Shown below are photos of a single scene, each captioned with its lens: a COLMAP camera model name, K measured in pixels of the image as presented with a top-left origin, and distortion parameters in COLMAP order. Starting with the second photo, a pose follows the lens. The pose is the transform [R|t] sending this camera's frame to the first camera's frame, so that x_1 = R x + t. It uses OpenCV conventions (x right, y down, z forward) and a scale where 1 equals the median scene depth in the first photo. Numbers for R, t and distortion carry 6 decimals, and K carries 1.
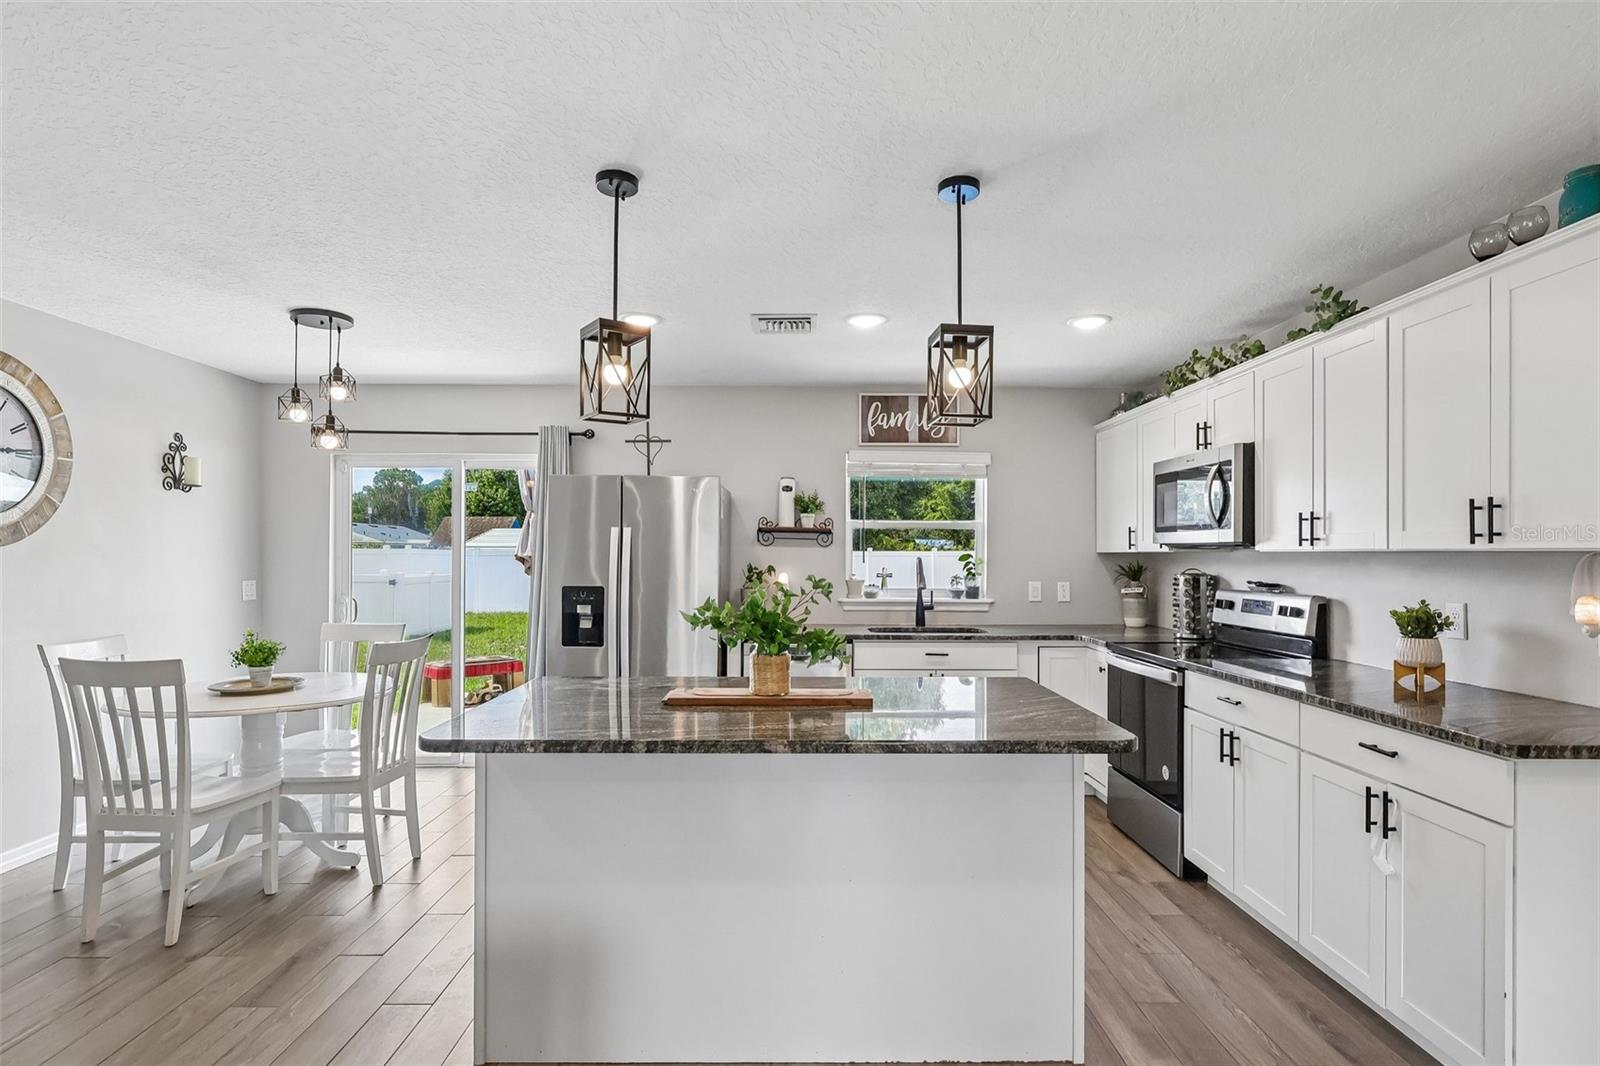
lens RADIAL K [[815.0, 0, 798.7], [0, 815.0, 551.2], [0, 0, 1]] dist [0.001647, 0.000840]
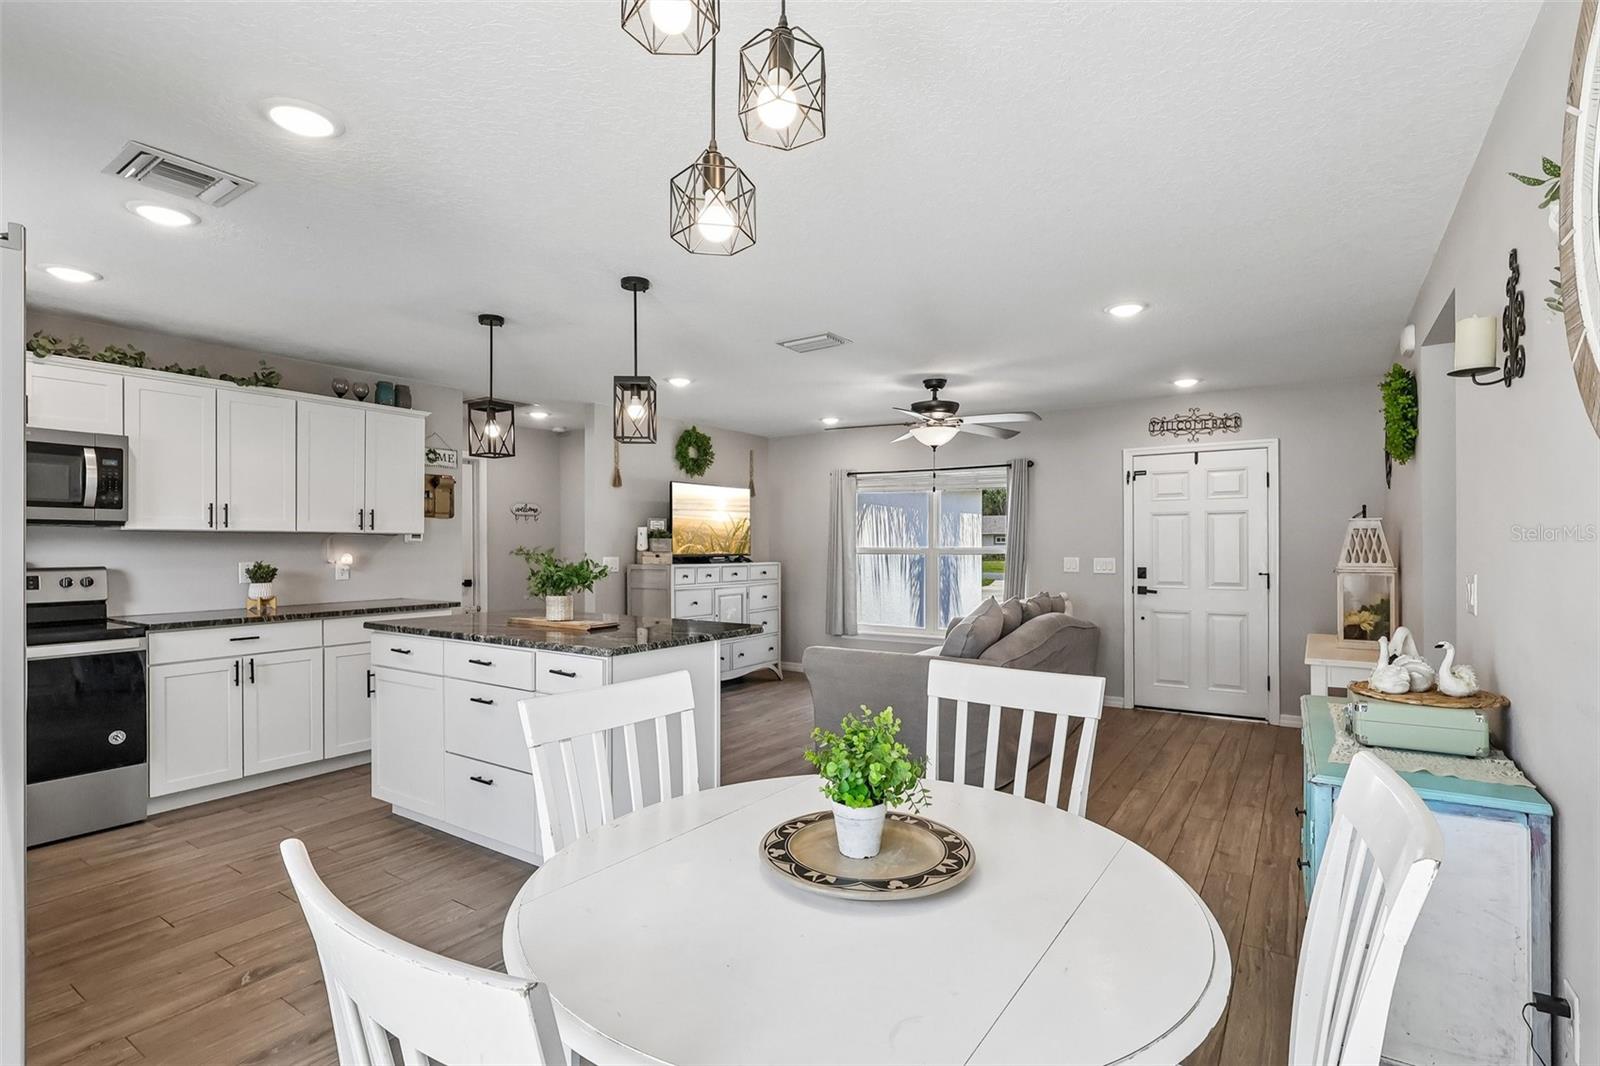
lens RADIAL K [[760.9, 0, 802.9], [0, 760.9, 545.5], [0, 0, 1]] dist [-0.001815, 0.000101]
pose [[-0.827260, -0.002667, 0.561812, -0.681839], [-0.004029, 0.999991, -0.001185, 0.016332], [-0.561804, -0.003244, -0.827264, 1.069981]]
